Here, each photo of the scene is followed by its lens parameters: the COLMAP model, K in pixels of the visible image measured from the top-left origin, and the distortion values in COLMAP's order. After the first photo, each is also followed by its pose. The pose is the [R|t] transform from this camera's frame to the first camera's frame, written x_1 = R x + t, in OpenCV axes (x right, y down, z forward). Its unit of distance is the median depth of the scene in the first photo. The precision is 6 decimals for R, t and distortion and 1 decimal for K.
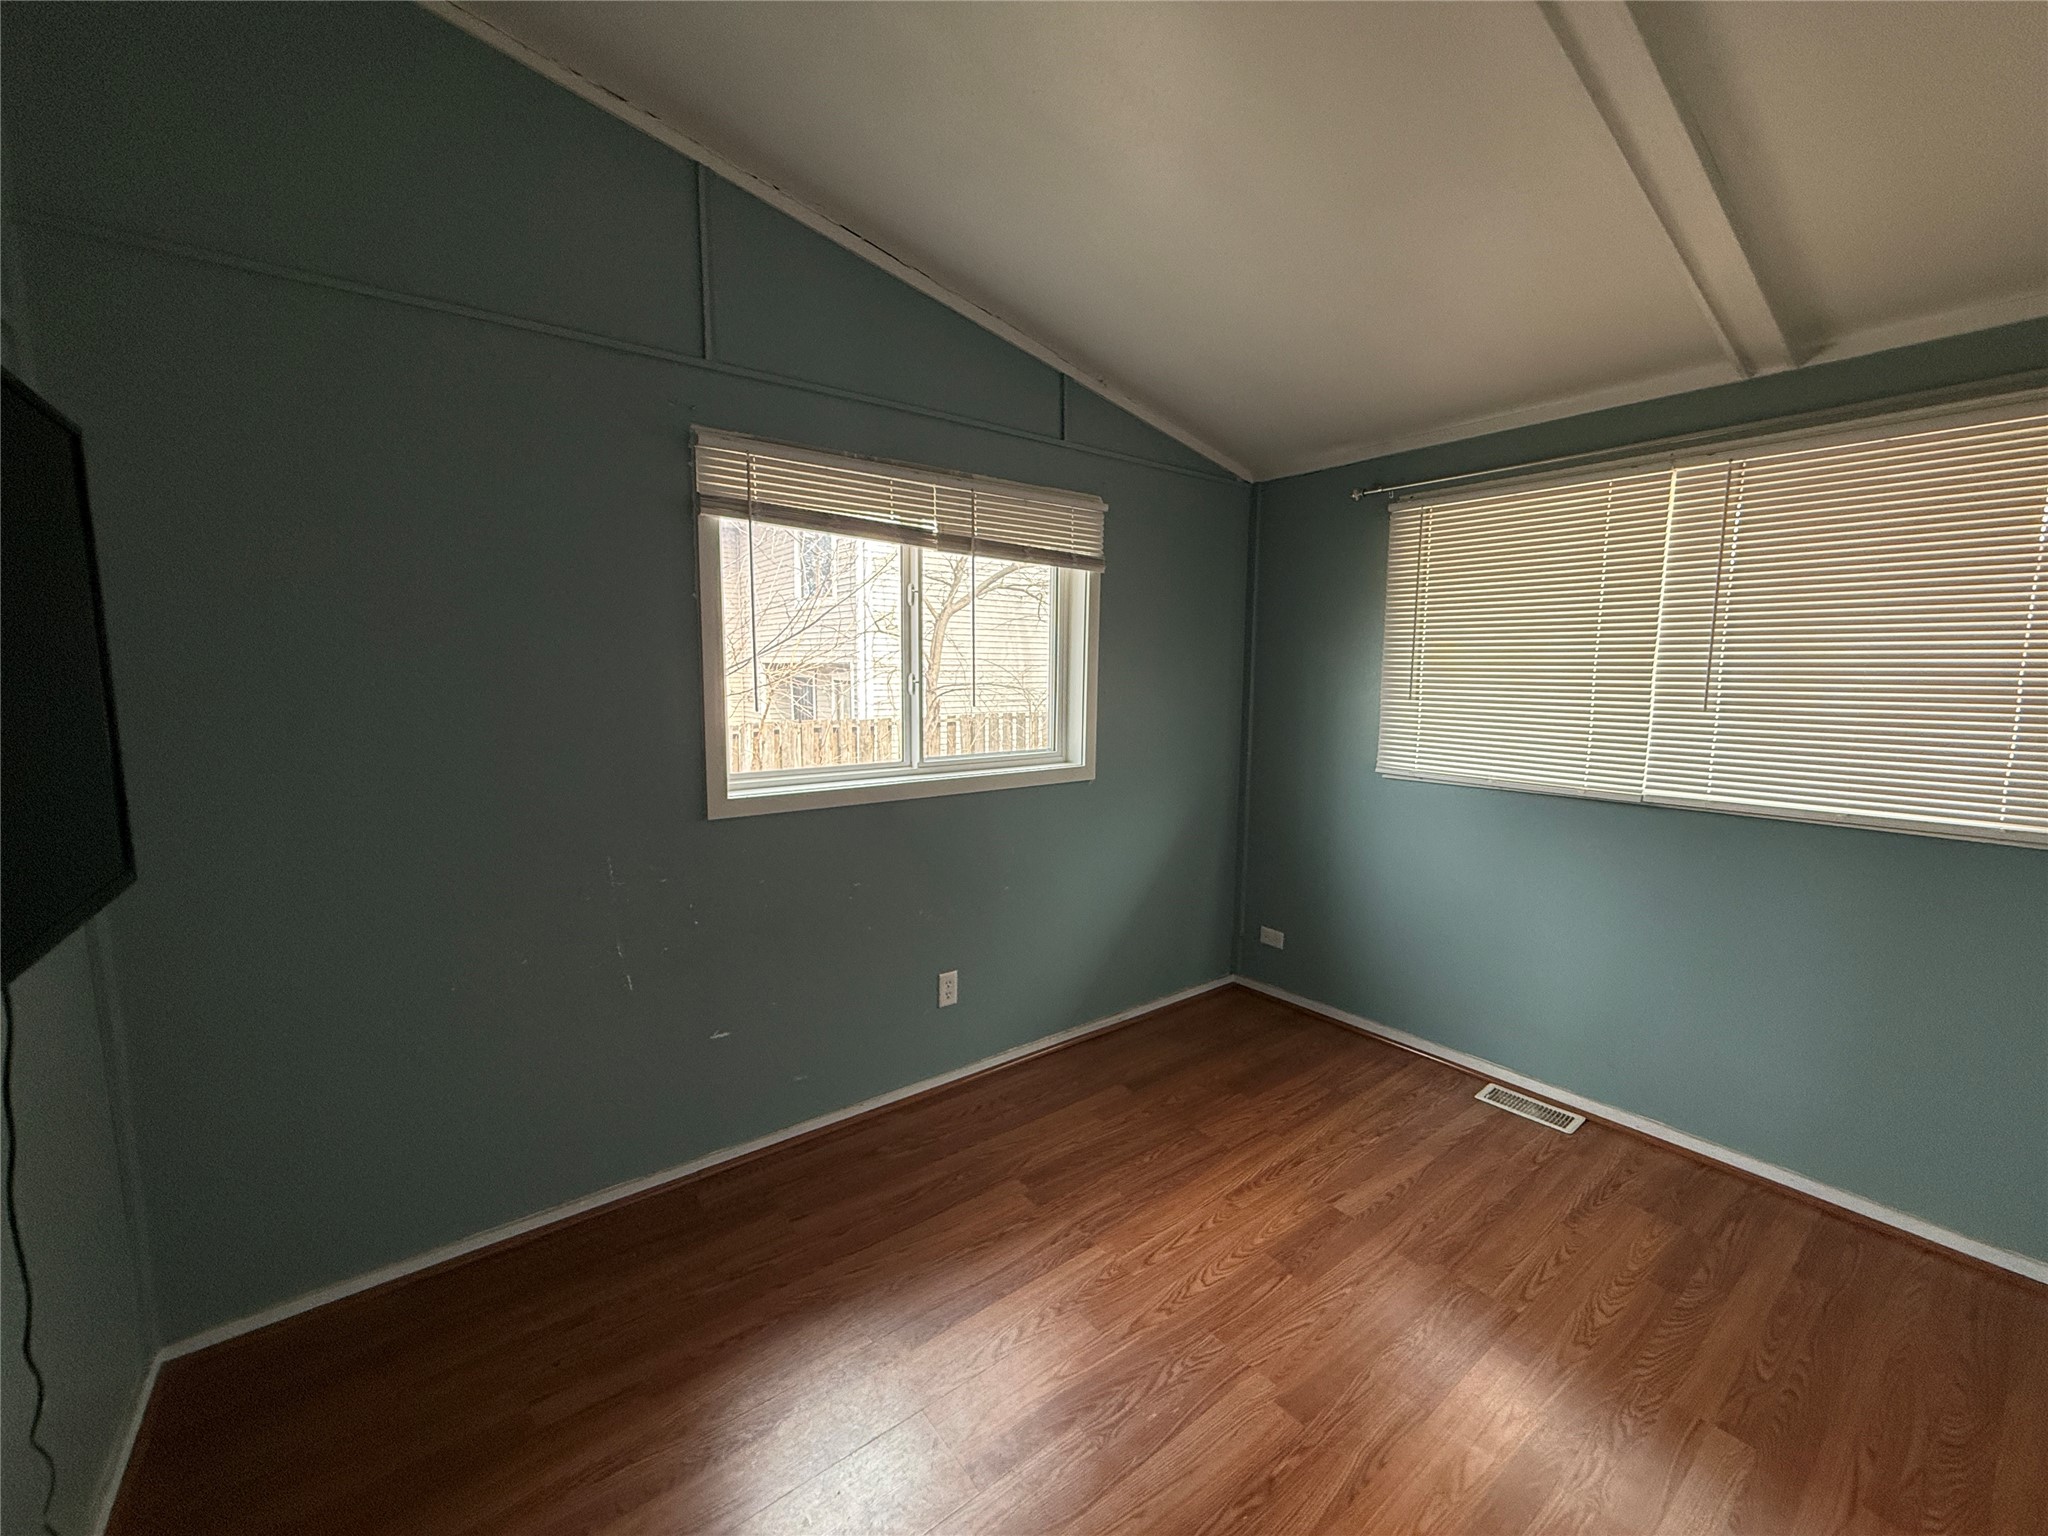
lens RADIAL K [[816.5, 0, 1024.0], [0, 816.5, 768.0], [0, 0, 1]] dist [-0.000152, -0.000007]
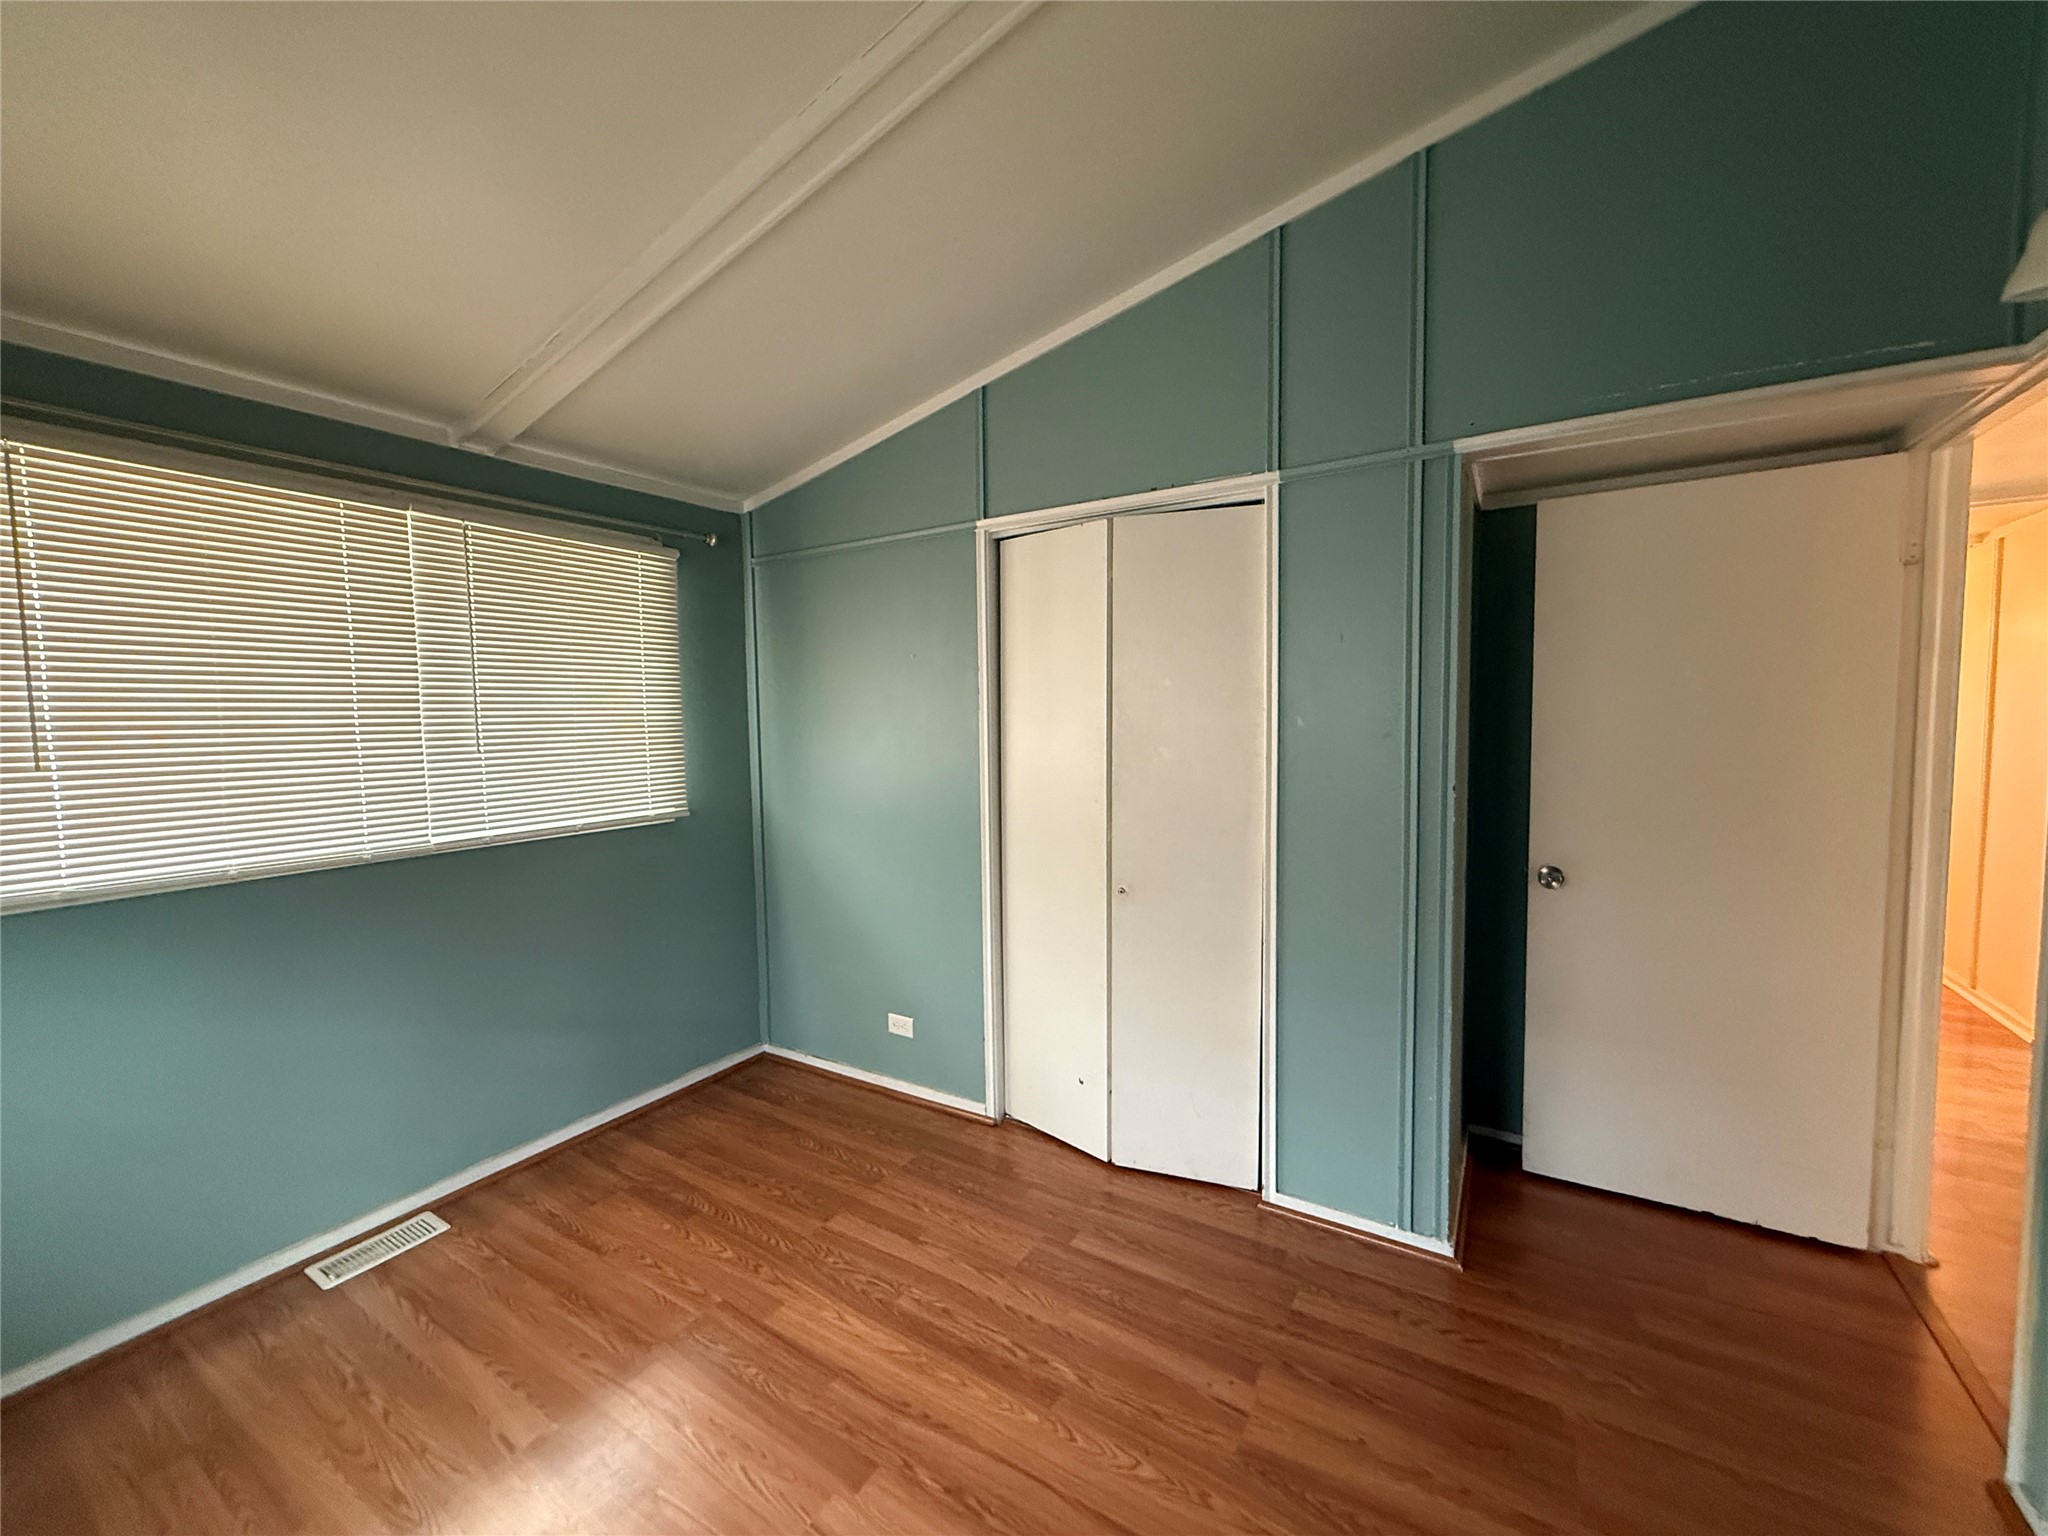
lens RADIAL K [[819.7, 0, 1024.0], [0, 819.7, 768.0], [0, 0, 1]] dist [0.025345, 0.000036]
pose [[-0.354548, -0.060875, 0.933054, -0.426172], [0.124357, 0.985944, 0.111580, -0.081200], [-0.926732, 0.155592, -0.341994, 0.736891]]
